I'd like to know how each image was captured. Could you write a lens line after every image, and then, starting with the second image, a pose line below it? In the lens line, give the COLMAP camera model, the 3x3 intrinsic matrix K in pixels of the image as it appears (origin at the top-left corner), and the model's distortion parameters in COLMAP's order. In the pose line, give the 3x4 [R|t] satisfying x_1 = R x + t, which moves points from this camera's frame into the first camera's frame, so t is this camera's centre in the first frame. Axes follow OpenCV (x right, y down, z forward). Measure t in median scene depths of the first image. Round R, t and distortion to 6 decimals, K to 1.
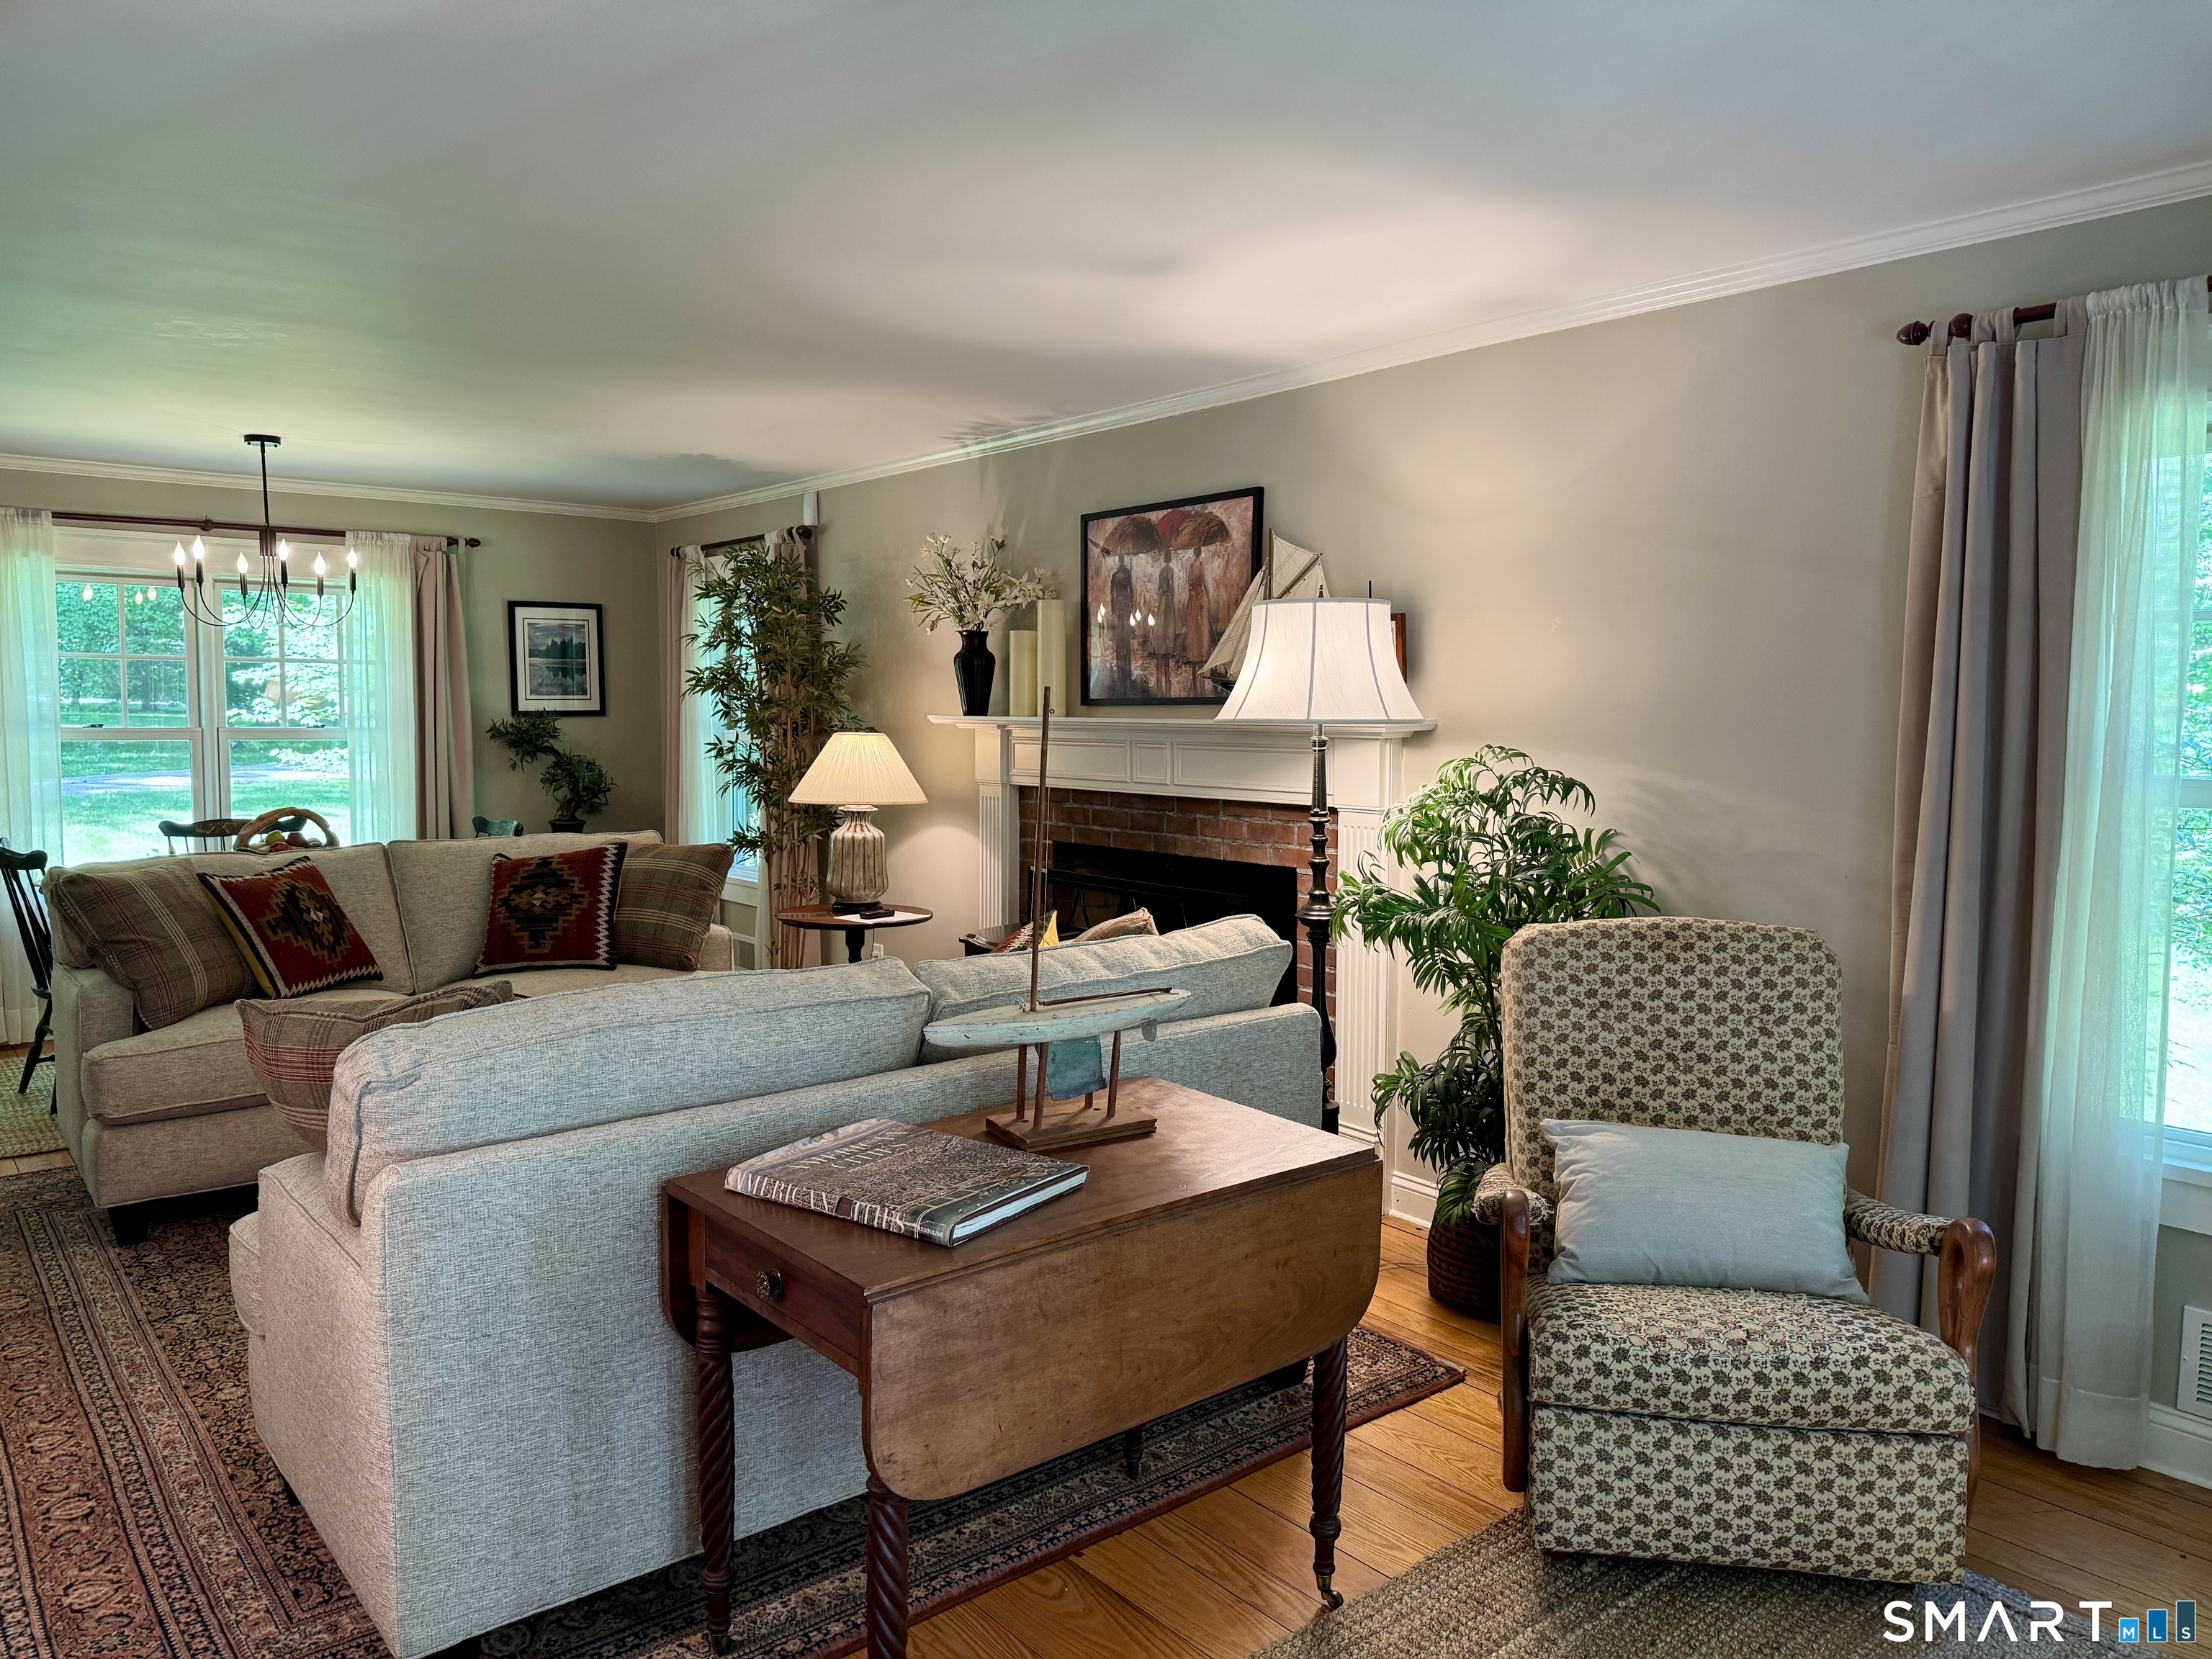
lens RADIAL K [[1534.0, 0, 1105.6], [0, 1534.0, 833.7], [0, 0, 1]] dist [0.071694, -0.092833]
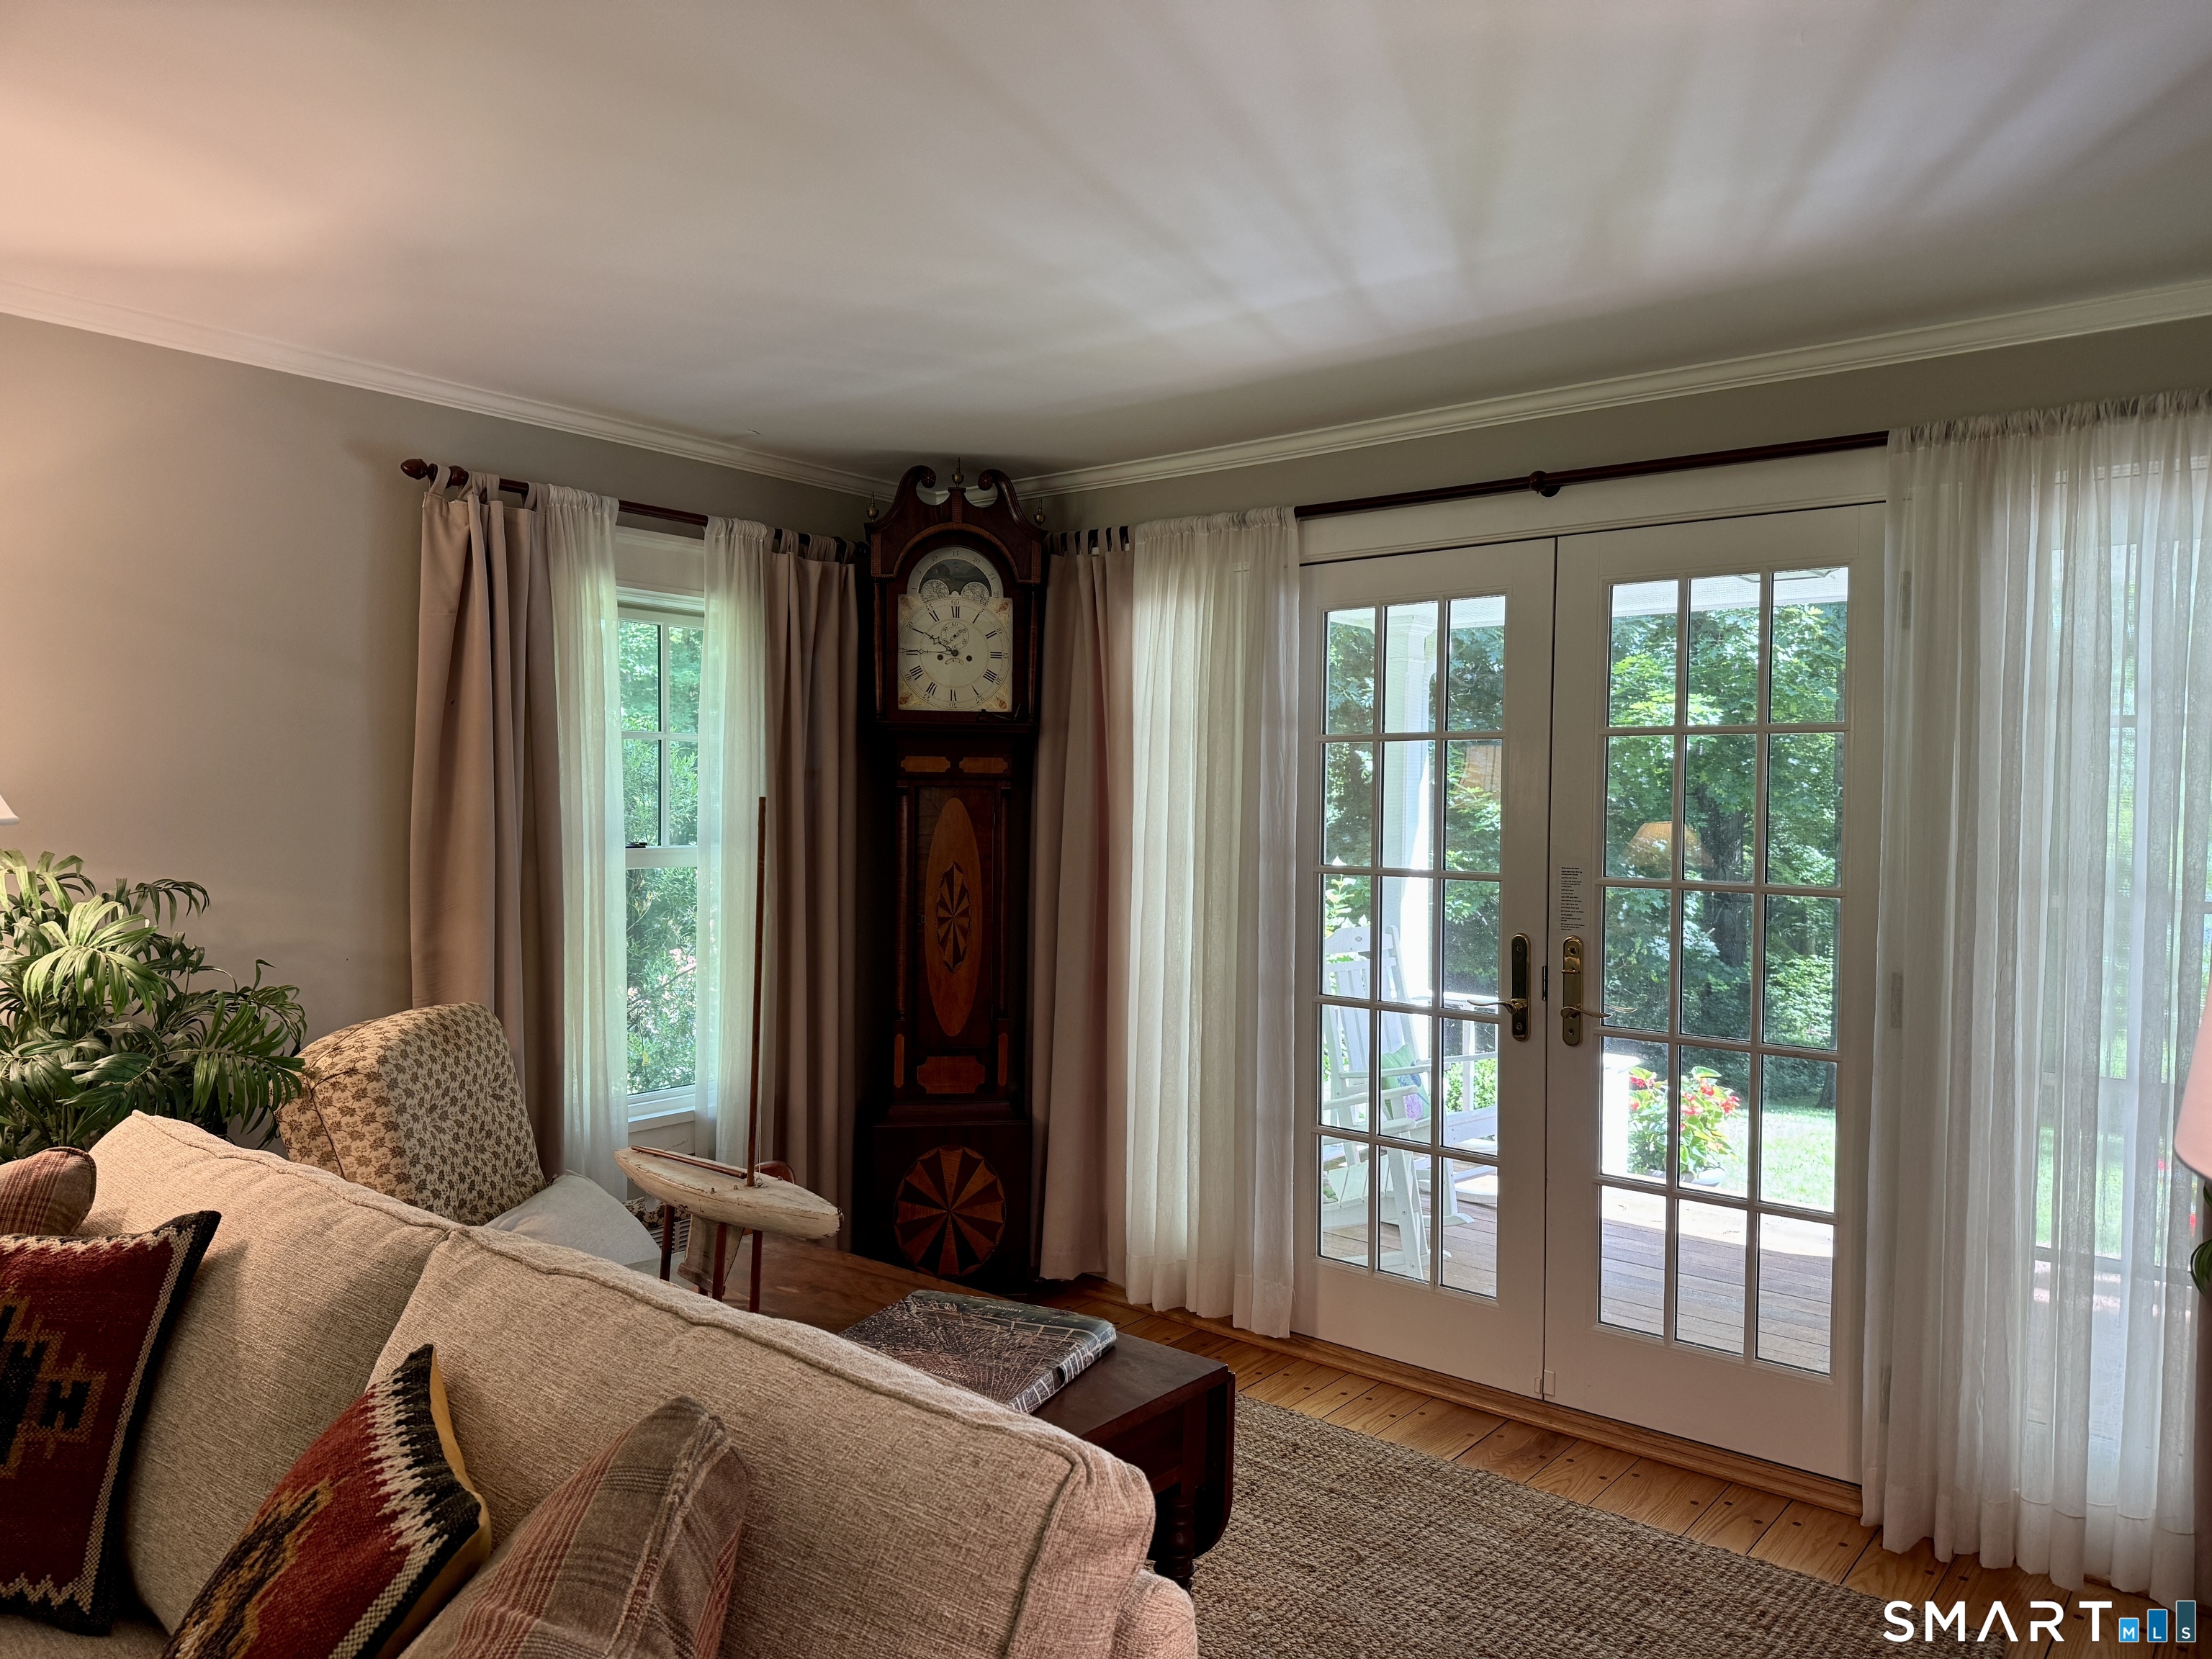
lens RADIAL K [[1534.0, 0, 1105.6], [0, 1534.0, 833.7], [0, 0, 1]] dist [0.071694, -0.092833]
pose [[-0.192297, -0.031773, 0.980822, -0.426225], [0.065375, 0.996841, 0.045109, -0.046131], [-0.979157, 0.072795, -0.189613, 0.456858]]
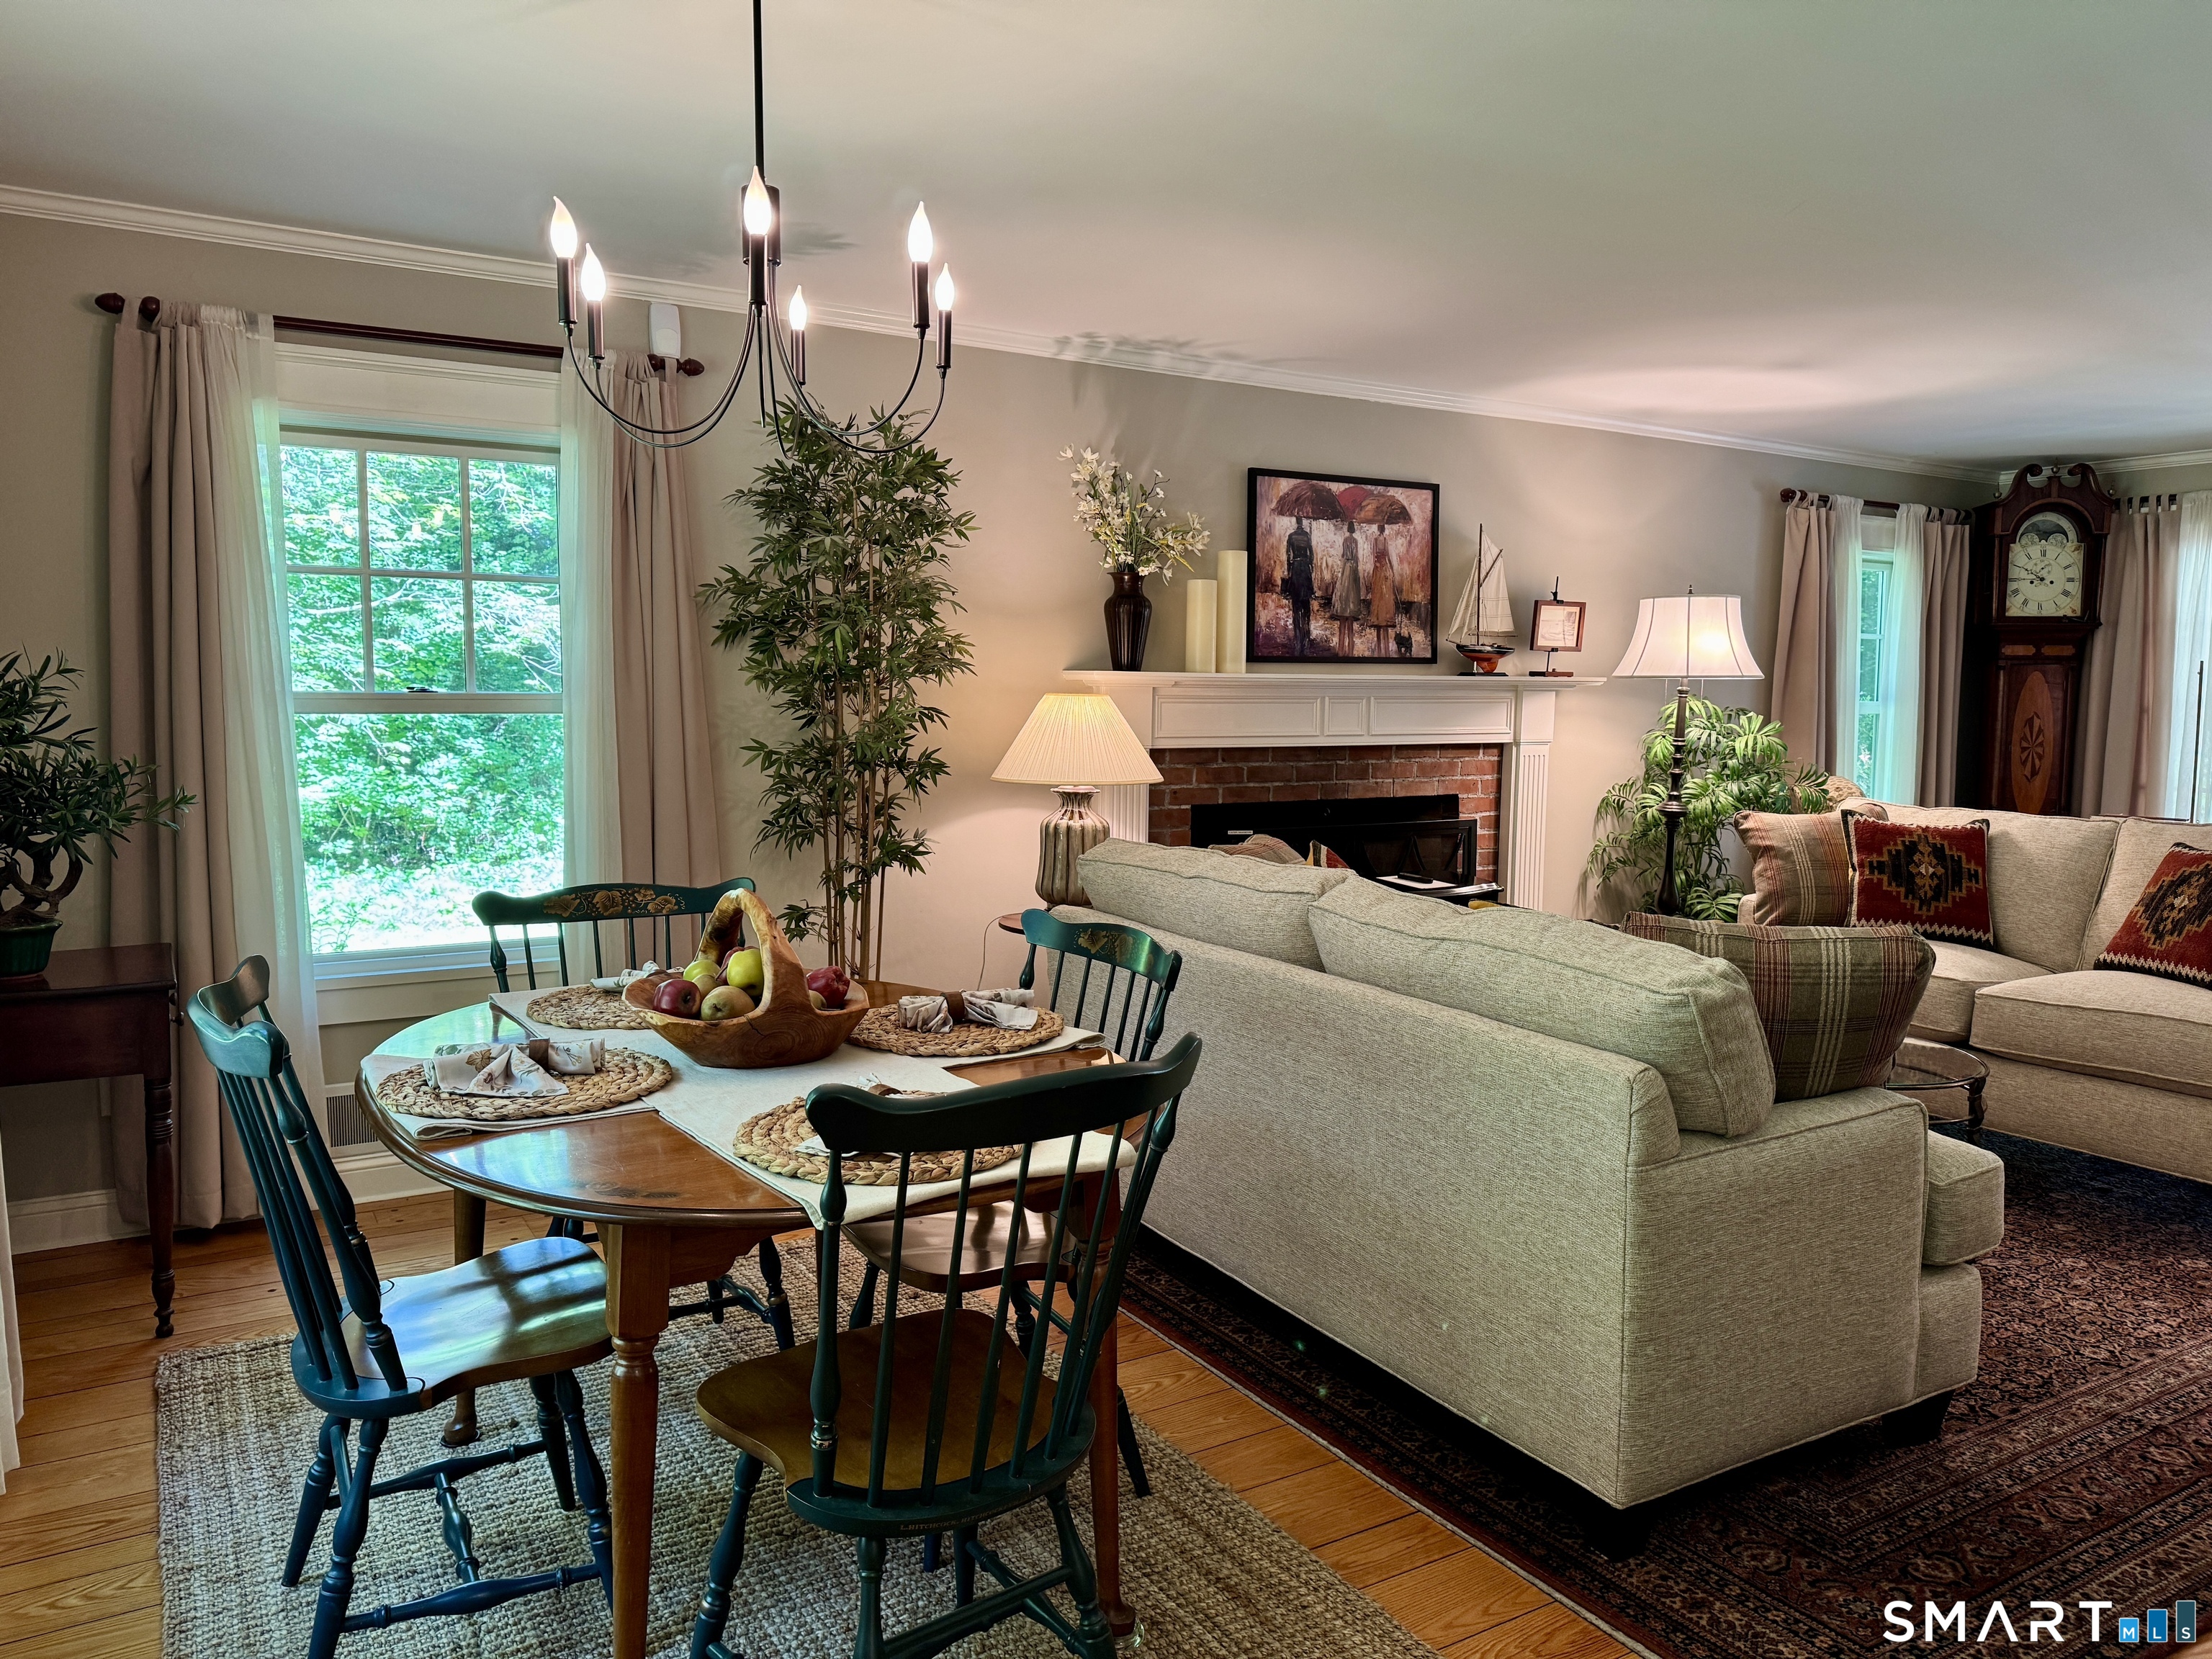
lens RADIAL K [[1534.0, 0, 1105.6], [0, 1534.0, 833.7], [0, 0, 1]] dist [0.071694, -0.092833]
pose [[0.144530, -0.096099, 0.984823, -1.063284], [0.072288, 0.993639, 0.086351, -0.068993], [-0.986856, 0.058711, 0.150557, 0.996121]]
